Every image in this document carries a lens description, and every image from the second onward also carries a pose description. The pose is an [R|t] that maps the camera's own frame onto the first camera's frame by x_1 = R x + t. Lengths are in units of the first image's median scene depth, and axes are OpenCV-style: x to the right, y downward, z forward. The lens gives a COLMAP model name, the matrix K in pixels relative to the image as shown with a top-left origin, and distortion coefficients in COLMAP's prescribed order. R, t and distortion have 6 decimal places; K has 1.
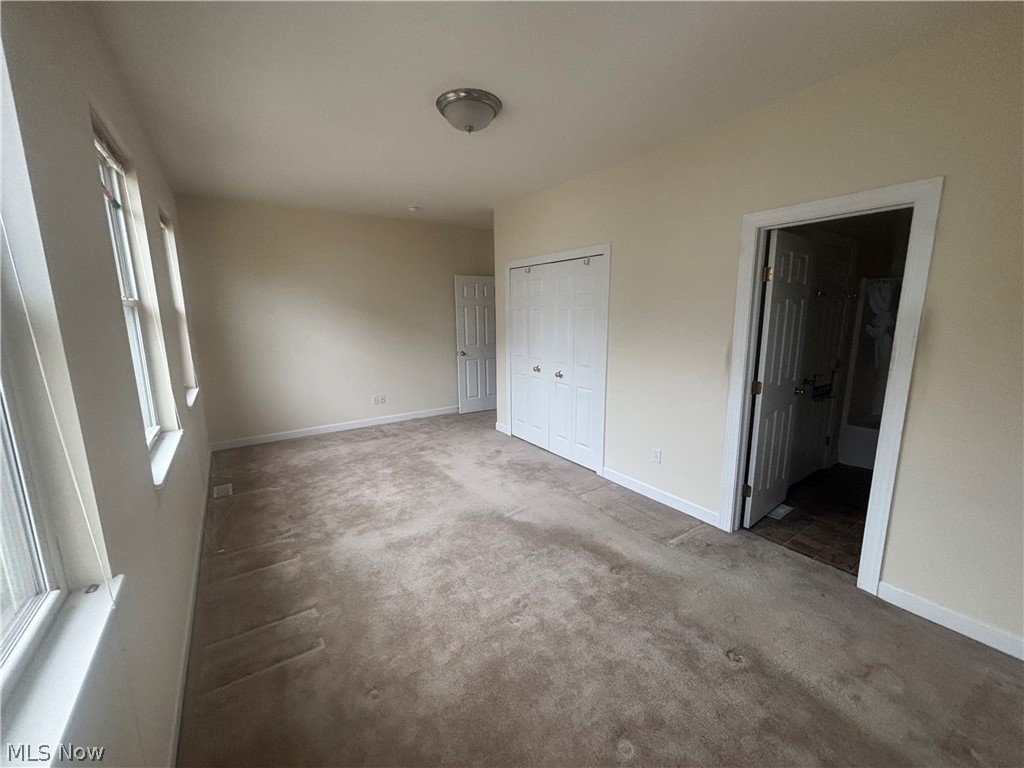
lens RADIAL K [[412.9, 0, 514.4], [0, 412.9, 384.5], [0, 0, 1]] dist [0.015106, 0.000013]
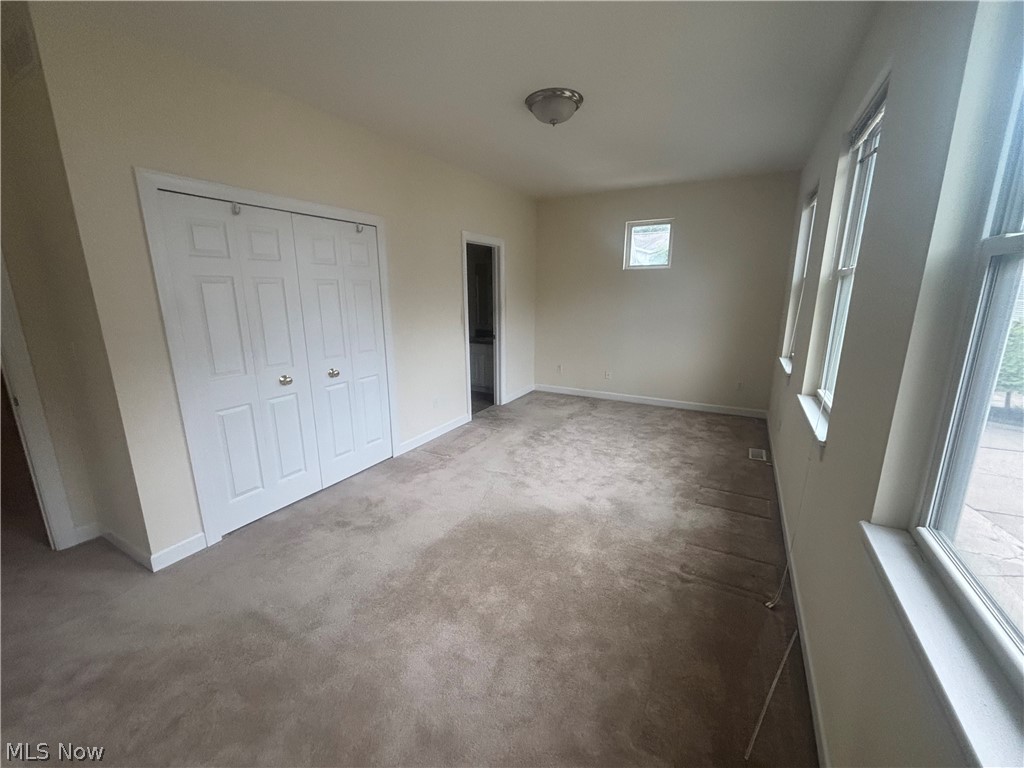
lens RADIAL K [[412.9, 0, 514.1], [0, 412.9, 384.2], [0, 0, 1]] dist [0.015106, 0.000013]
pose [[-0.452248, -0.187155, 0.872035, -0.746457], [0.164517, 0.943453, 0.287804, -0.179905], [-0.876588, 0.273623, -0.395884, 1.095749]]
